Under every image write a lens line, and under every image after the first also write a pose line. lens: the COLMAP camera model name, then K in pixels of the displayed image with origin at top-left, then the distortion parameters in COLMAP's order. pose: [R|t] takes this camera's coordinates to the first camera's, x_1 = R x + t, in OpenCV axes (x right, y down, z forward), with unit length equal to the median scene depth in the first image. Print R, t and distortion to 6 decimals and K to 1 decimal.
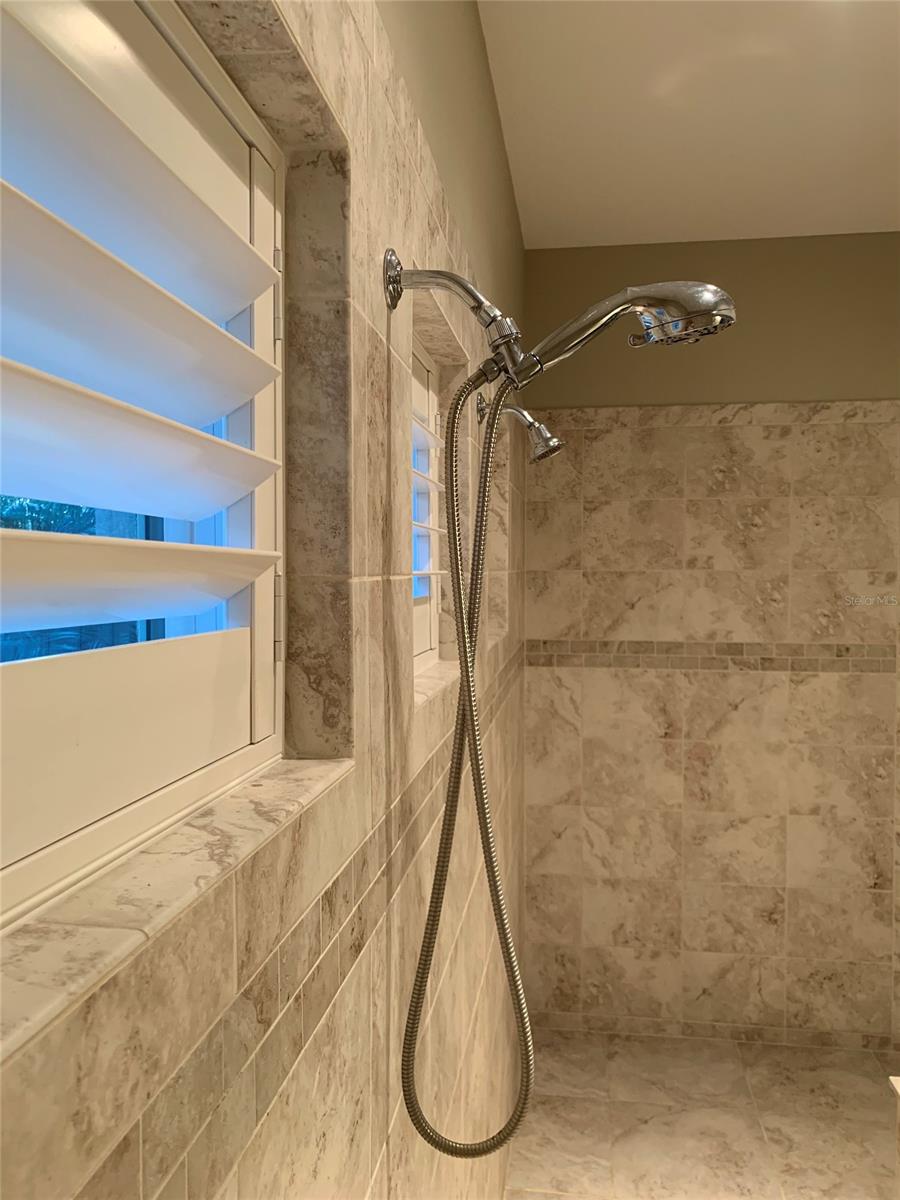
lens RADIAL K [[930.6, 0, 449.0], [0, 930.6, 597.7], [0, 0, 1]] dist [-0.002756, 0.009768]
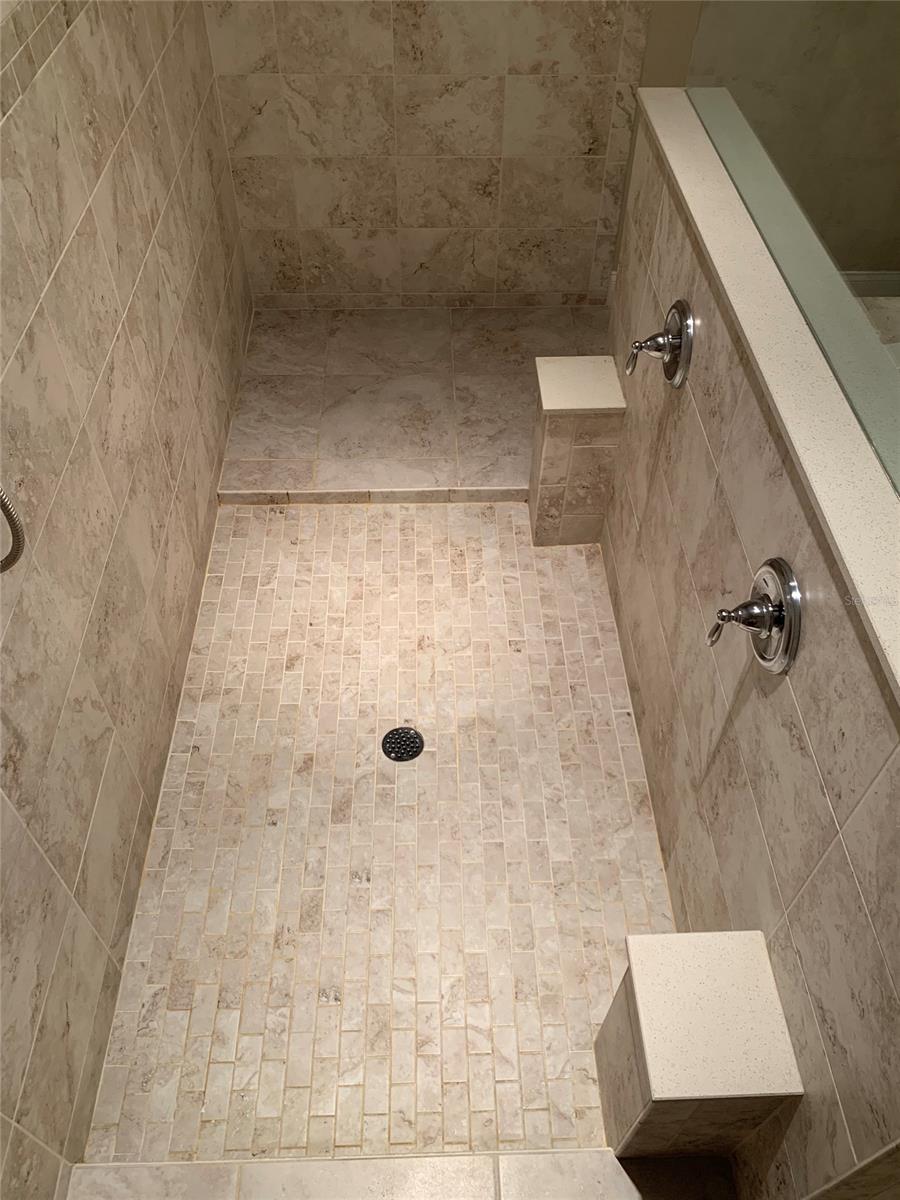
lens RADIAL K [[930.6, 0, 448.4], [0, 930.6, 595.5], [0, 0, 1]] dist [-0.002756, 0.009768]
pose [[0.985508, -0.120494, 0.119391, 0.138382], [-0.002950, 0.691565, 0.722309, -0.069076], [-0.169601, -0.712193, 0.681187, 0.033281]]
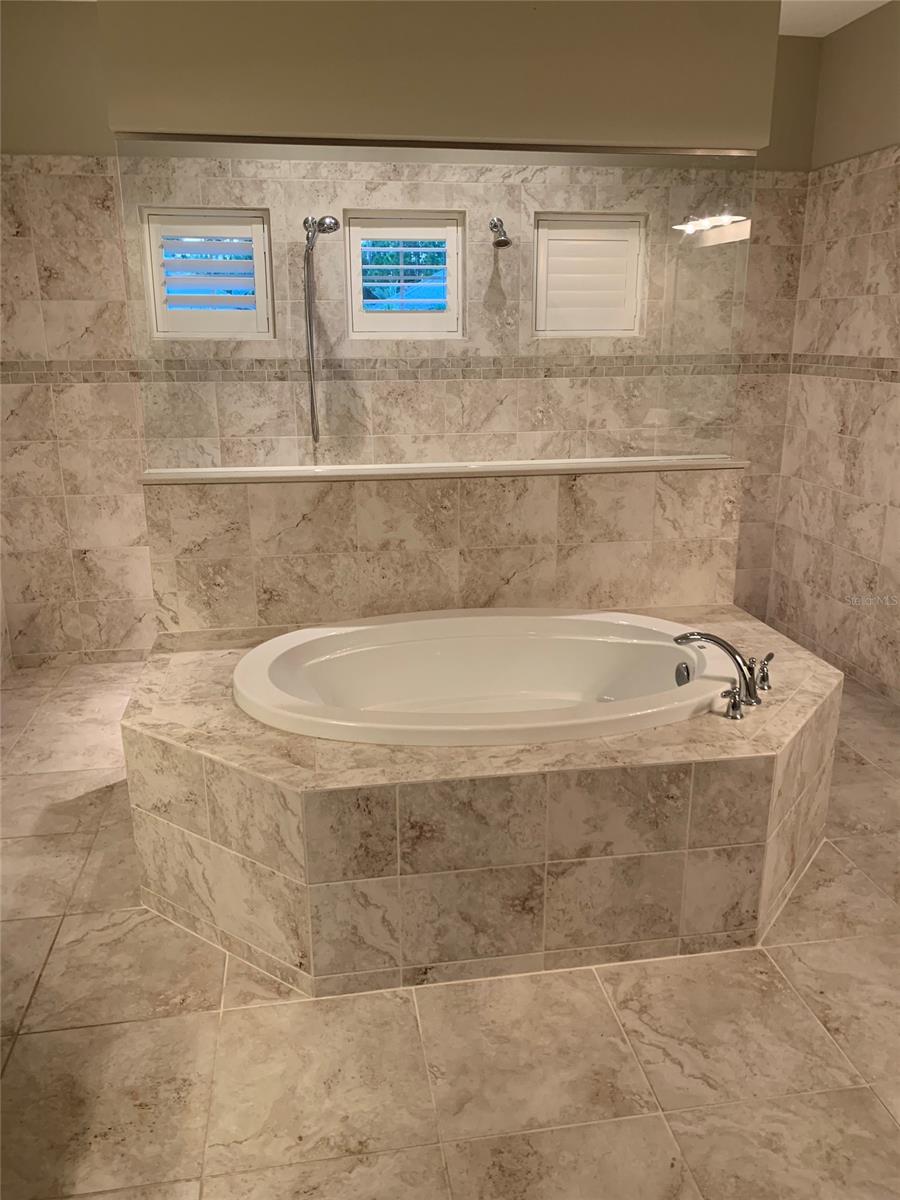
lens RADIAL K [[930.6, 0, 450.1], [0, 930.6, 603.3], [0, 0, 1]] dist [-0.002756, 0.009768]
pose [[0.298778, 0.264080, -0.917057, 1.328622], [-0.016407, 0.962230, 0.271743, 0.036122], [0.954182, -0.066145, 0.291826, 0.093474]]
